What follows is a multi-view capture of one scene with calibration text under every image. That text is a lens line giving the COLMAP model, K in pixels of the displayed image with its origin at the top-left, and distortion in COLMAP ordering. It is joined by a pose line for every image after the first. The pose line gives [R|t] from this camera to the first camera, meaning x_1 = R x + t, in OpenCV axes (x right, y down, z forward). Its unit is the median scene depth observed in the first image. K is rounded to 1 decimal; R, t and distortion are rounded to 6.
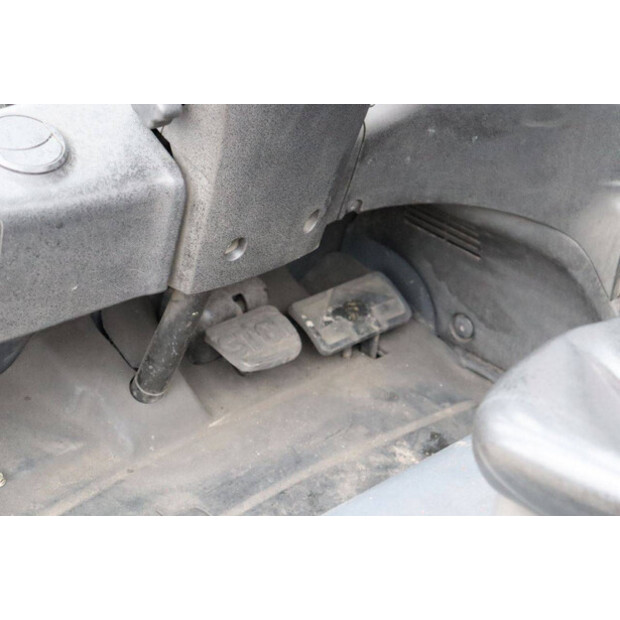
lens RADIAL K [[1449.0, 0, 310.0], [0, 1449.0, 310.0], [0, 0, 1]] dist [0.418440, 0.188218]
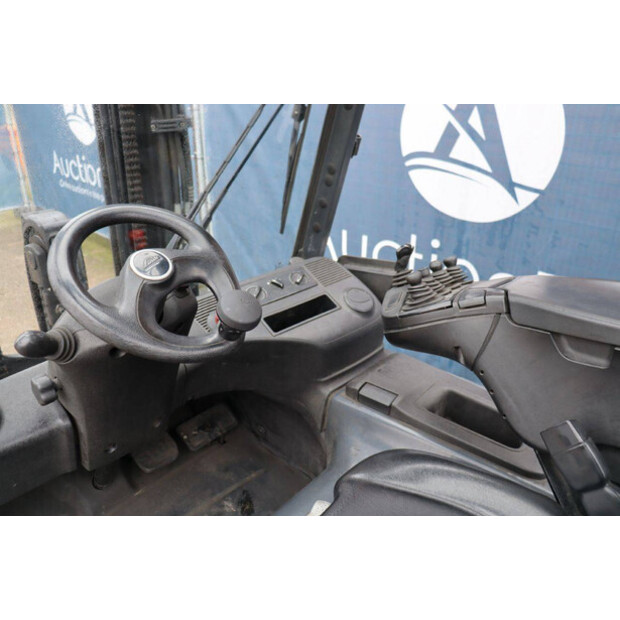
lens RADIAL K [[506.1, 0, 307.8], [0, 506.1, 302.7], [0, 0, 1]] dist [-0.122268, 0.007703]
pose [[0.995318, -0.041906, 0.087095, 0.131371], [0.043886, 0.998817, -0.020951, -0.173822], [-0.086114, 0.024675, 0.995980, 0.291957]]
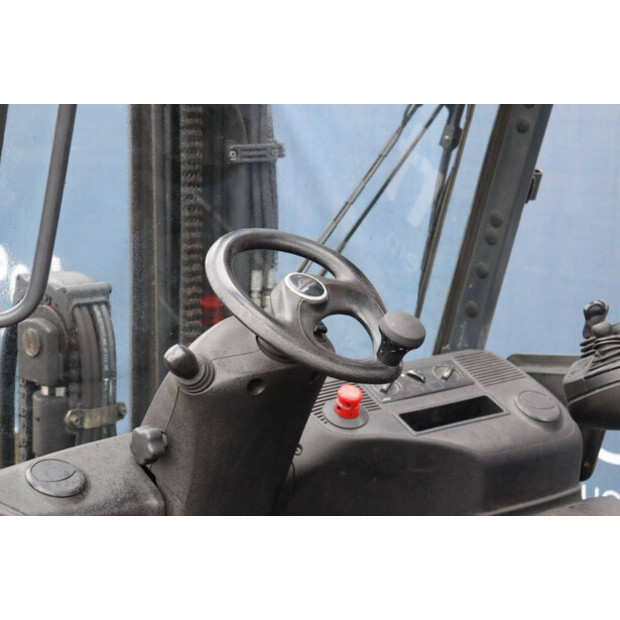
lens RADIAL K [[1449.0, 0, 310.0], [0, 1449.0, 310.0], [0, 0, 1]] dist [0.418440, 0.188218]
pose [[0.999775, -0.003181, 0.020969, 0.021895], [0.008803, 0.961748, -0.273794, 0.101138], [-0.019296, 0.273917, 0.961560, -0.354867]]
